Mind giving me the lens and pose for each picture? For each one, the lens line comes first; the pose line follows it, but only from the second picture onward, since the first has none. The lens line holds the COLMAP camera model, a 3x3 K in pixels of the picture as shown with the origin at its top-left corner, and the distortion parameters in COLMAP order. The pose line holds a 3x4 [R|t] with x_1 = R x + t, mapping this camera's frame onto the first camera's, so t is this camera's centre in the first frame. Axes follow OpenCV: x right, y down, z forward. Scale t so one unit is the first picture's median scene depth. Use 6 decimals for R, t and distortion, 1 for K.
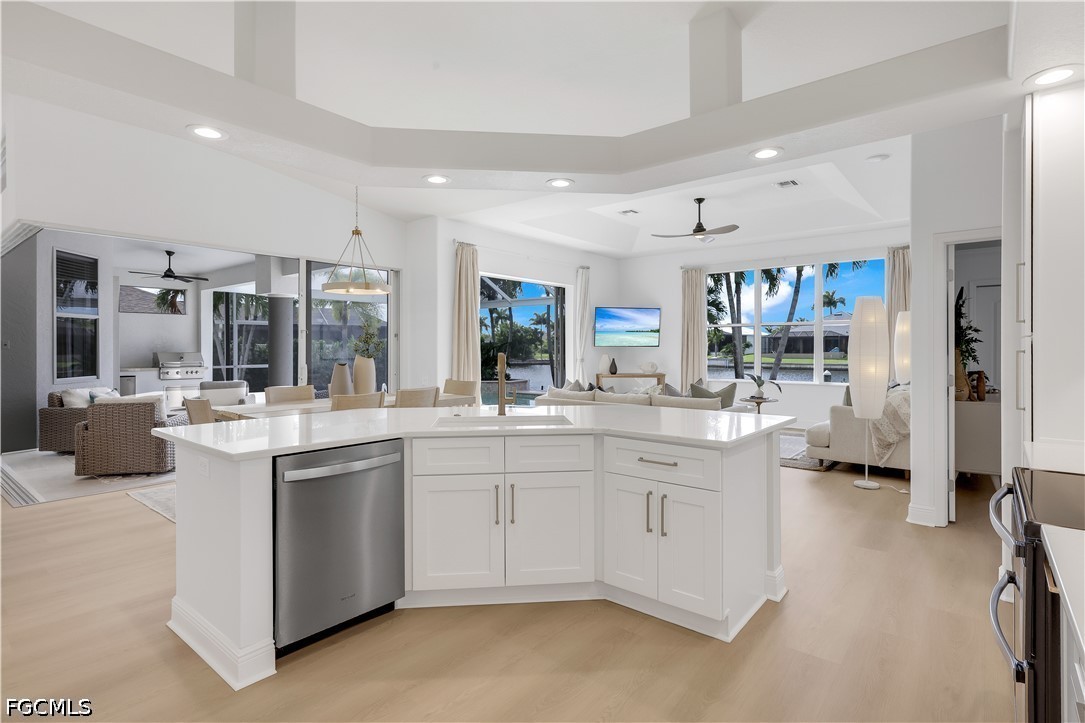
lens RADIAL K [[539.2, 0, 538.4], [0, 539.2, 347.4], [0, 0, 1]] dist [0.002028, -0.000113]
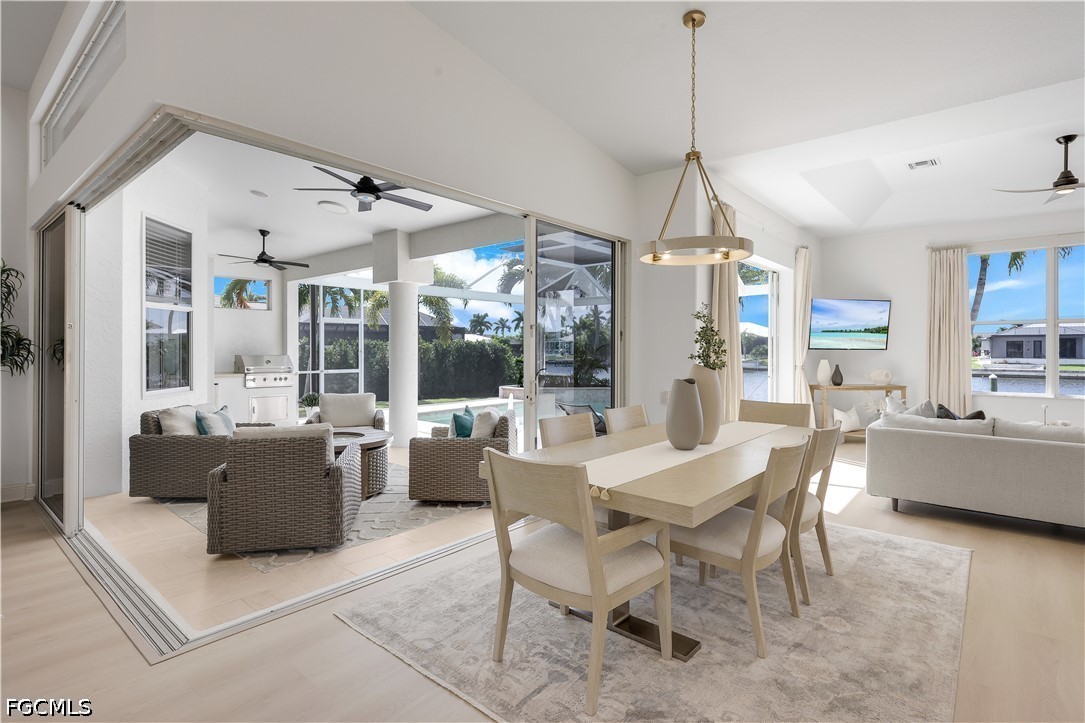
lens RADIAL K [[526.7, 0, 540.4], [0, 526.7, 349.6], [0, 0, 1]] dist [0.001422, 0.000363]
pose [[0.999819, 0.002474, -0.018852, -0.273977], [-0.002457, 0.999997, 0.000900, -0.001379], [0.018854, -0.000853, 0.999822, 0.235447]]
